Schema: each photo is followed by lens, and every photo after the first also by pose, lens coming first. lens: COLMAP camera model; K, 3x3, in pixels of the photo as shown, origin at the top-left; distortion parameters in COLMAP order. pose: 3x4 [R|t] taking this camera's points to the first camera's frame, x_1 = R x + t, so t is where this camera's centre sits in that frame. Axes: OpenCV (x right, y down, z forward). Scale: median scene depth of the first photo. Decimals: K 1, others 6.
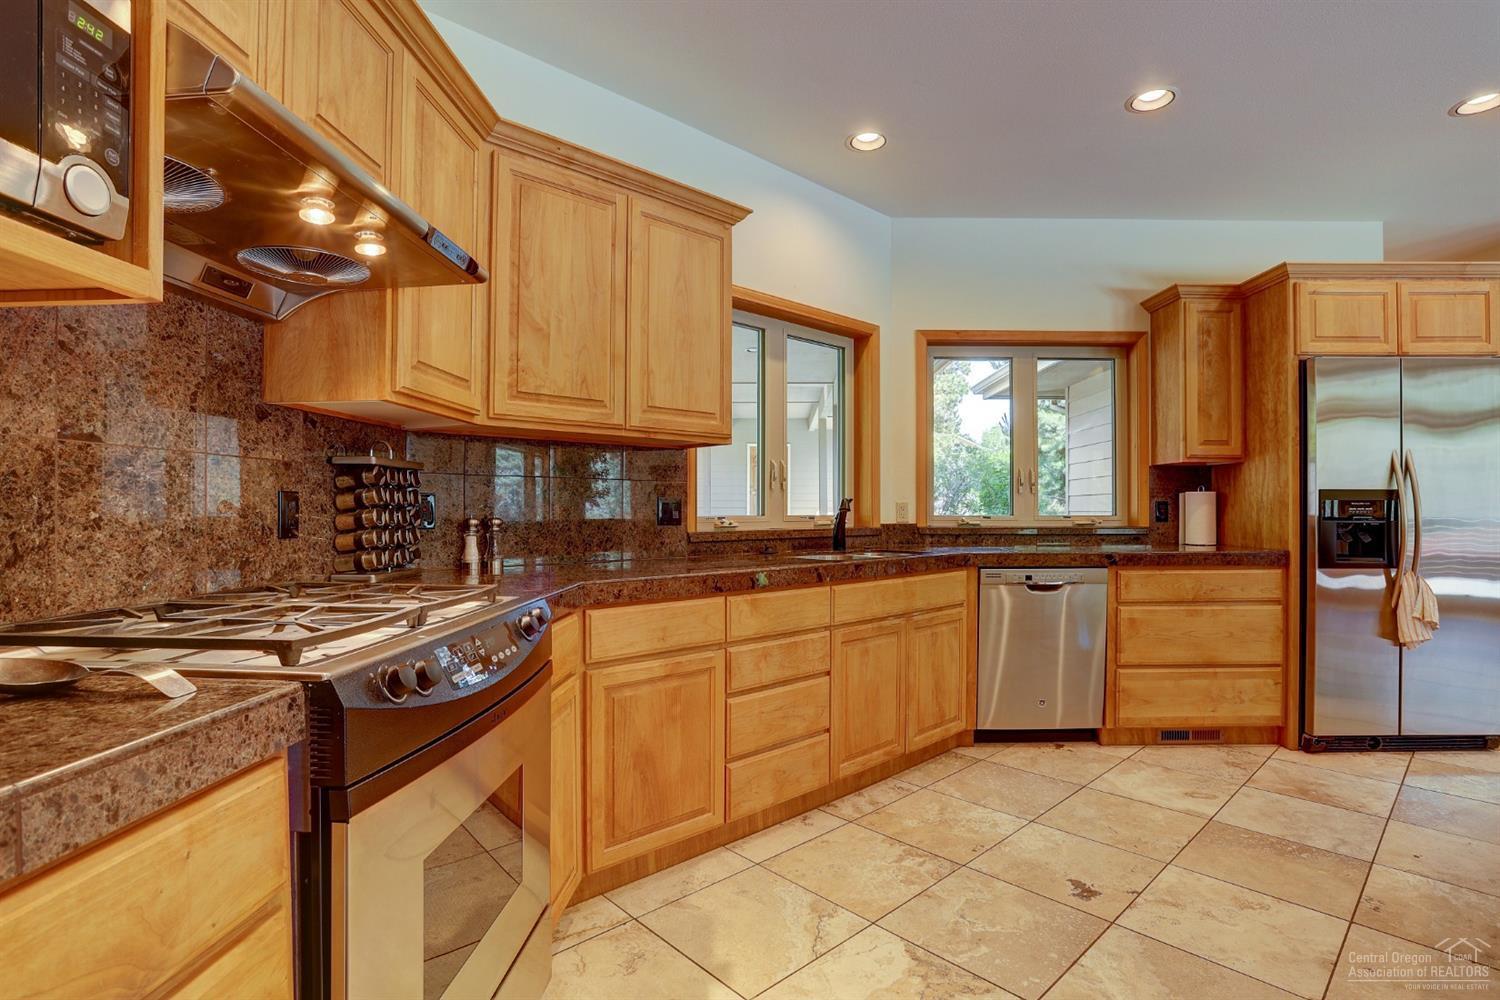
lens RADIAL K [[738.2, 0, 756.3], [0, 738.2, 502.2], [0, 0, 1]] dist [-0.044115, 0.010497]
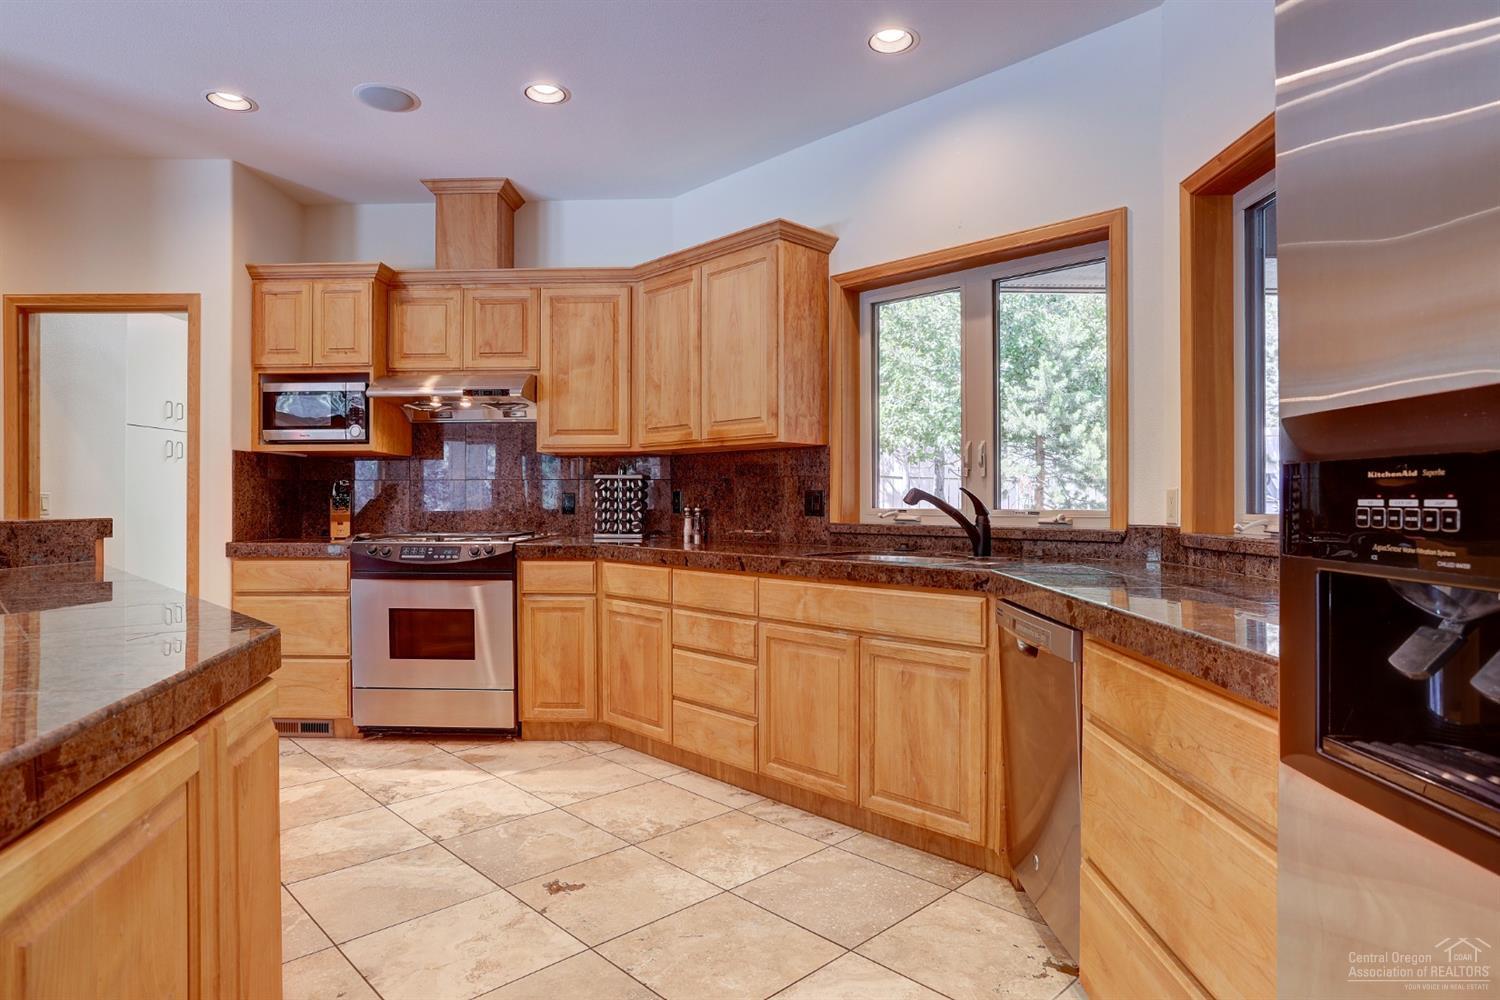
lens RADIAL K [[845.5, 0, 749.9], [0, 845.5, 504.0], [0, 0, 1]] dist [-0.006712, -0.000187]
pose [[0.006100, 0.004373, -0.999972, 1.295929], [0.011387, 0.999925, 0.004443, 0.008260], [0.999917, -0.011414, 0.006050, 1.014567]]
